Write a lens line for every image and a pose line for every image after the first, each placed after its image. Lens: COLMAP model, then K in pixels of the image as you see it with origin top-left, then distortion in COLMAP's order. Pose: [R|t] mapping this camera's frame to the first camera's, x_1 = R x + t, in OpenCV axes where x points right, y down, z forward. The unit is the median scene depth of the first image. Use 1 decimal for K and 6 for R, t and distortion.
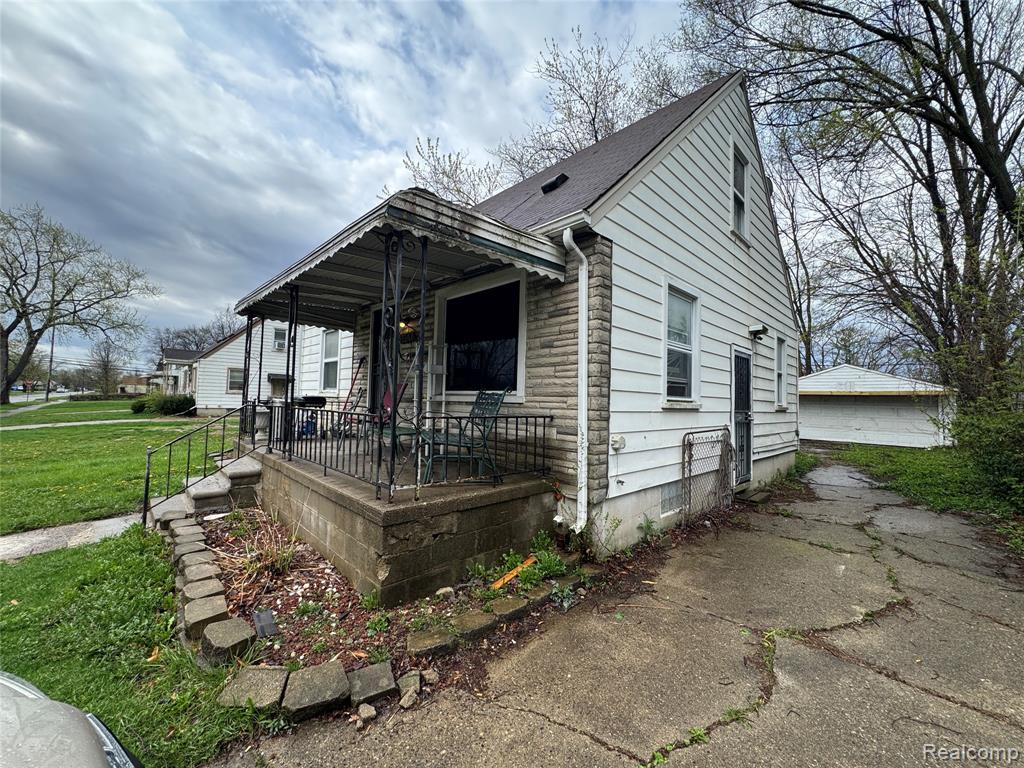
lens RADIAL K [[409.4, 0, 514.8], [0, 409.4, 383.5], [0, 0, 1]] dist [-0.001482, -0.000130]
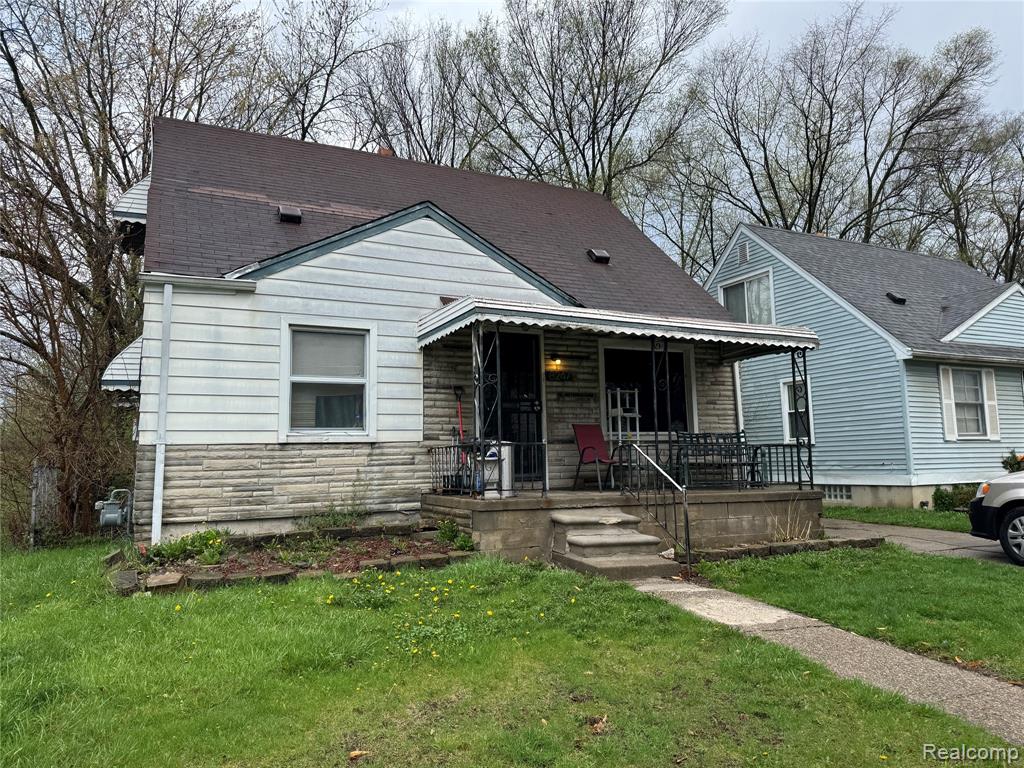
lens RADIAL K [[726.9, 0, 511.4], [0, 726.9, 376.4], [0, 0, 1]] dist [0.050245, -0.023500]
pose [[0.305168, 0.078884, 0.949026, -2.755625], [-0.010320, 0.996779, -0.079535, 0.035857], [-0.952243, 0.014478, 0.304999, 0.865038]]
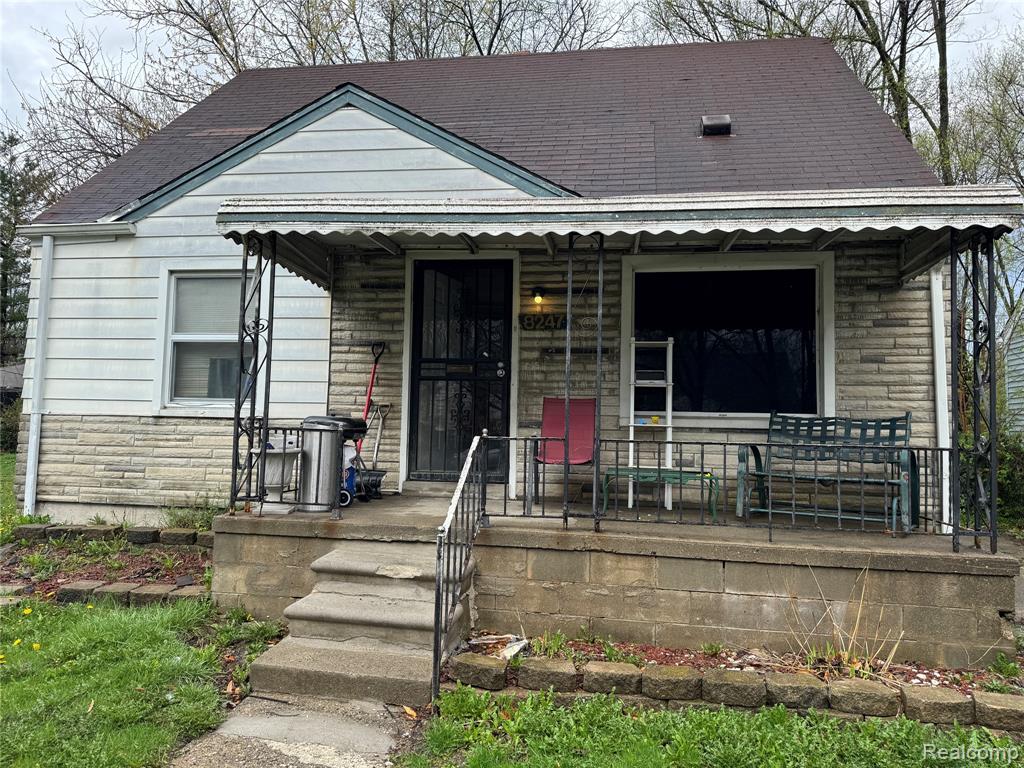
lens RADIAL K [[726.9, 0, 514.2], [0, 726.9, 386.7], [0, 0, 1]] dist [0.050245, -0.023500]
pose [[0.796257, 0.021229, 0.604586, -1.371510], [-0.024076, 0.999704, -0.003394, -0.015954], [-0.604480, -0.011854, 0.796532, 0.253478]]
